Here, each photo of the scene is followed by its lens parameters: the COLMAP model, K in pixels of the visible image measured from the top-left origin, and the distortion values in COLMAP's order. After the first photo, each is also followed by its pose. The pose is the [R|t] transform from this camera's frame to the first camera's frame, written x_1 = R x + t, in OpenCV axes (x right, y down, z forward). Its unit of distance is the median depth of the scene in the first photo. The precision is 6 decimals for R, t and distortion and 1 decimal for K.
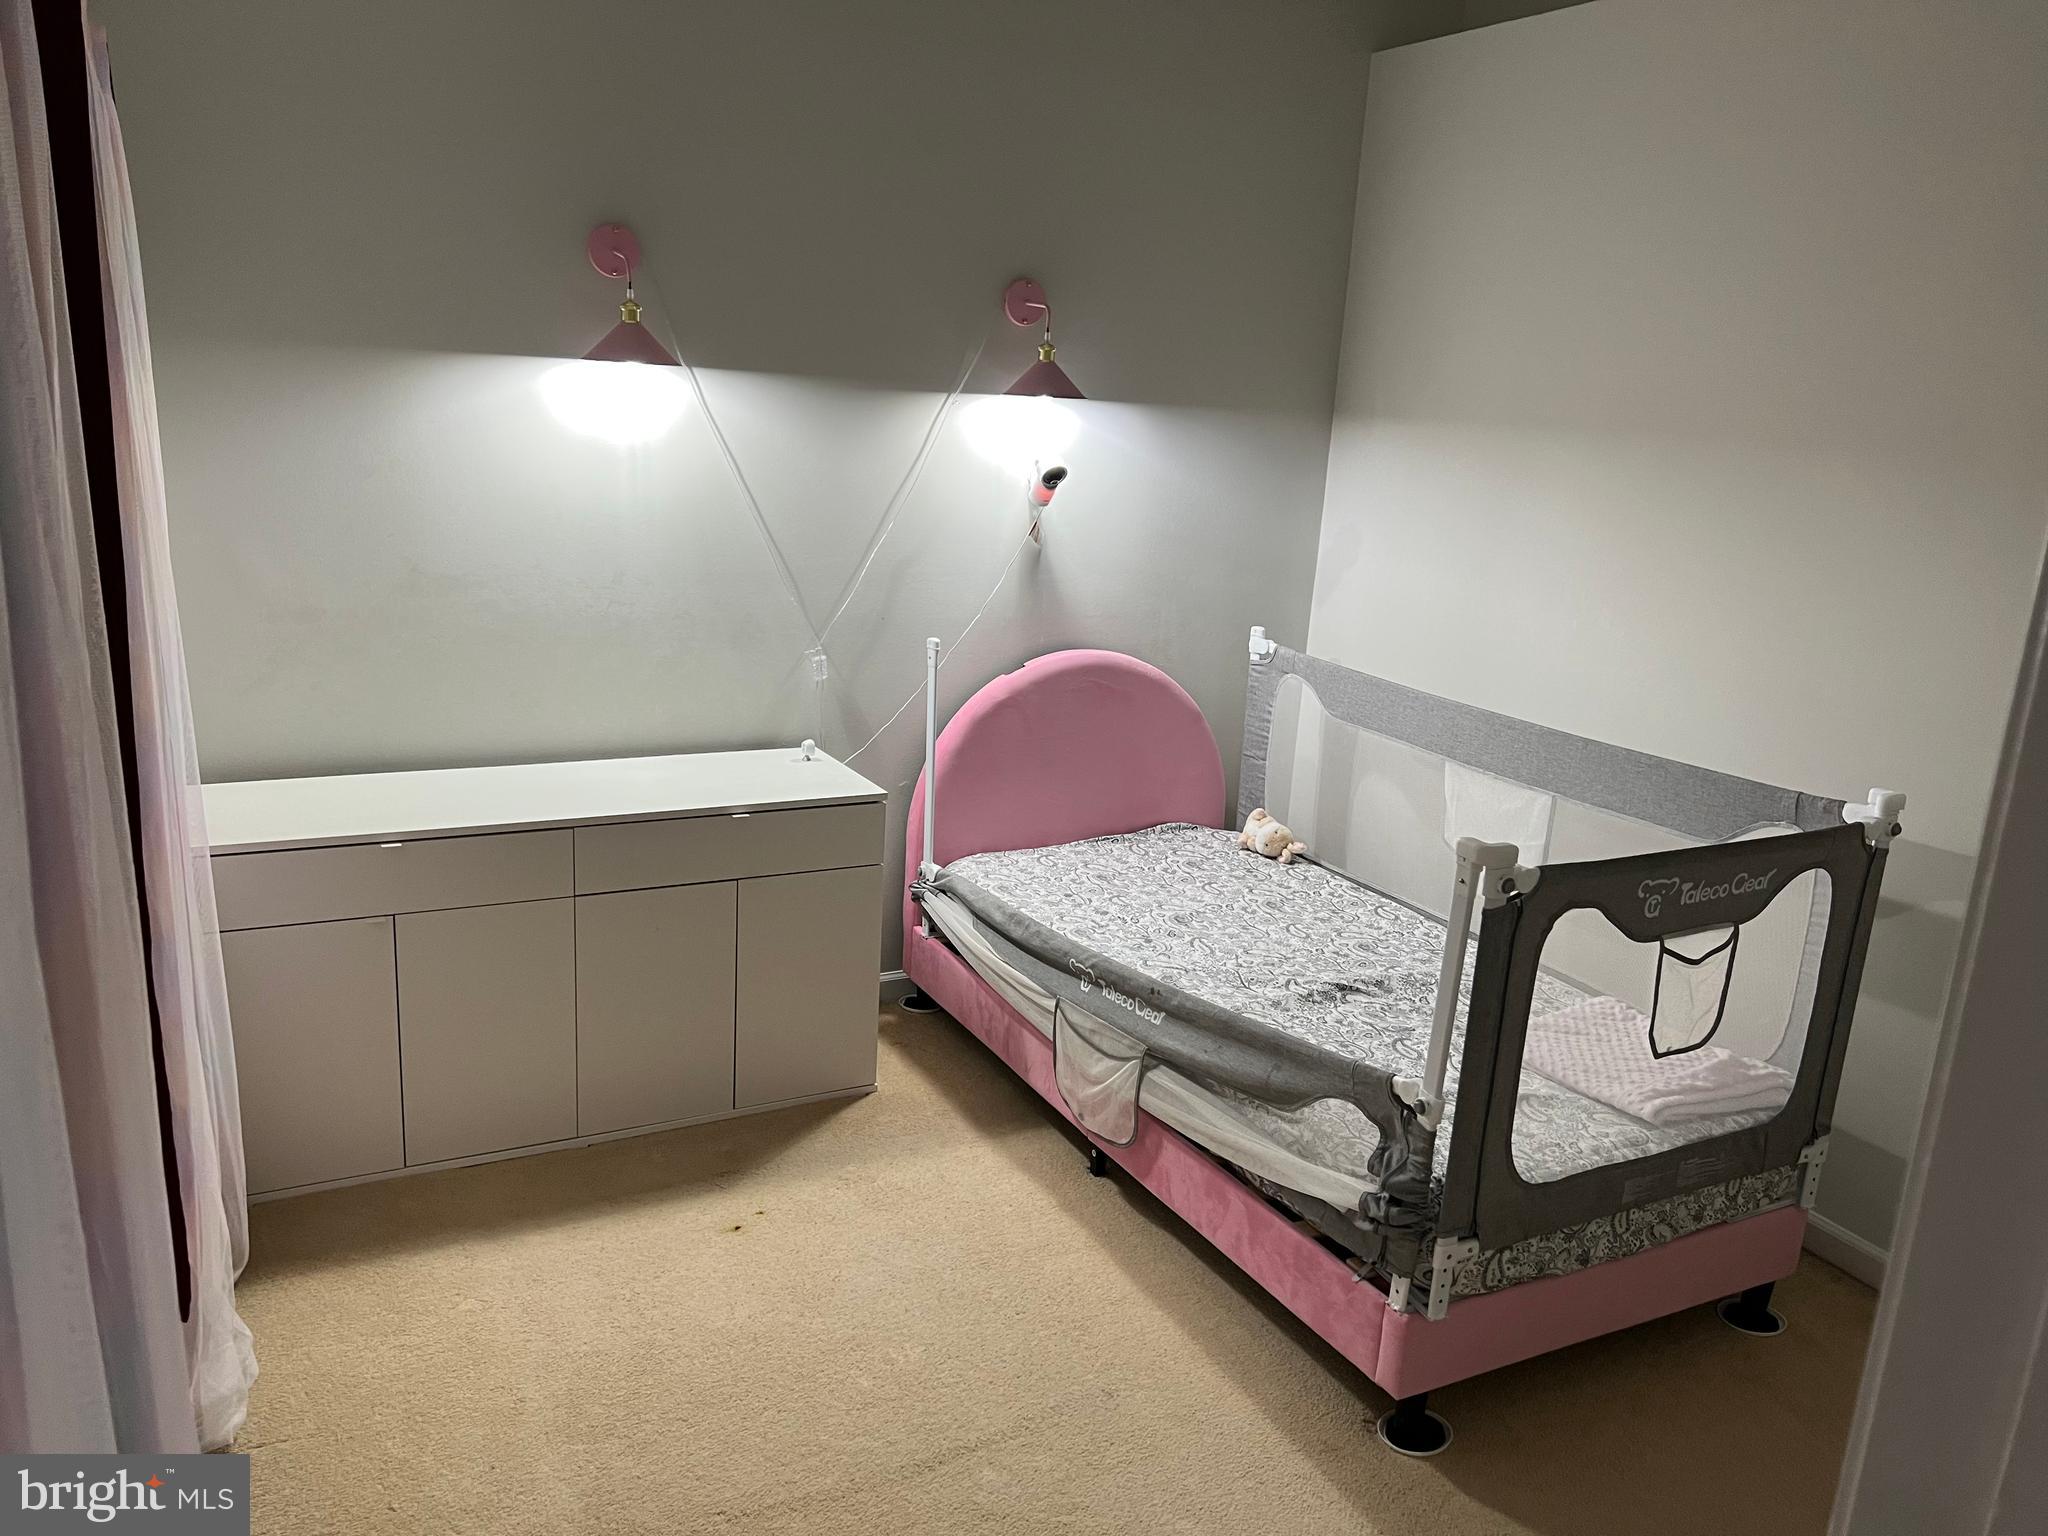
lens RADIAL K [[1532.7, 0, 1017.4], [0, 1532.7, 784.5], [0, 0, 1]] dist [0.075359, -0.088275]
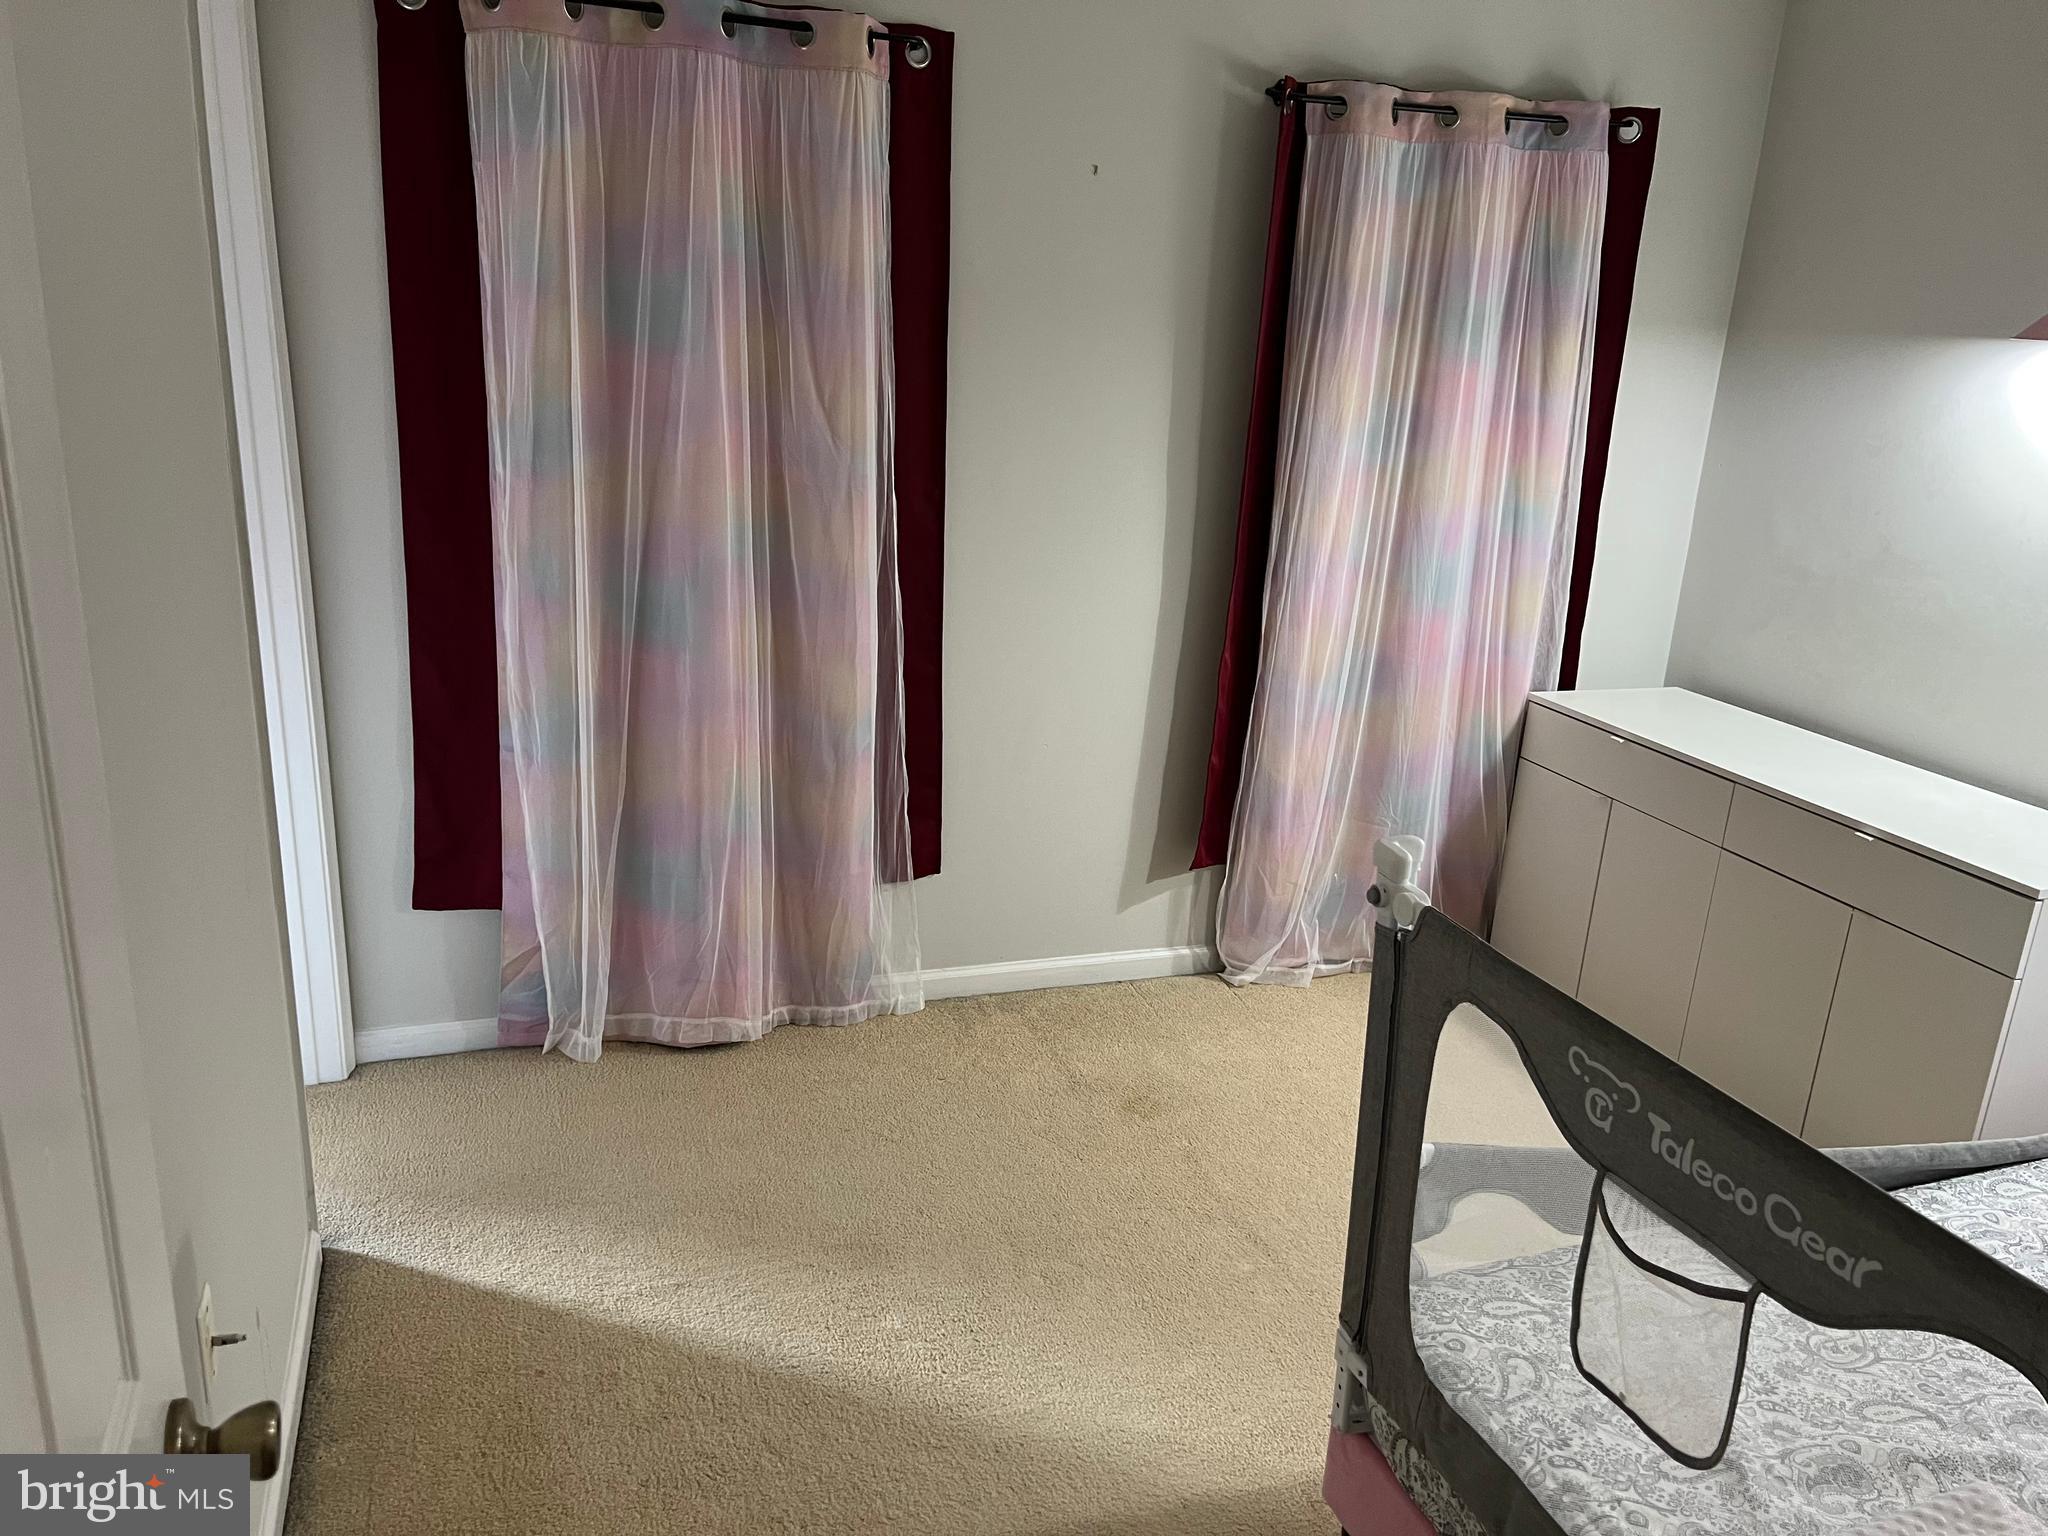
lens RADIAL K [[1532.7, 0, 1028.1], [0, 1532.7, 766.2], [0, 0, 1]] dist [0.075359, -0.088275]
pose [[-0.130472, 0.226093, -0.965328, 0.784045], [-0.307606, 0.916373, 0.256203, -0.103669], [0.942526, 0.330368, -0.050014, 0.607525]]
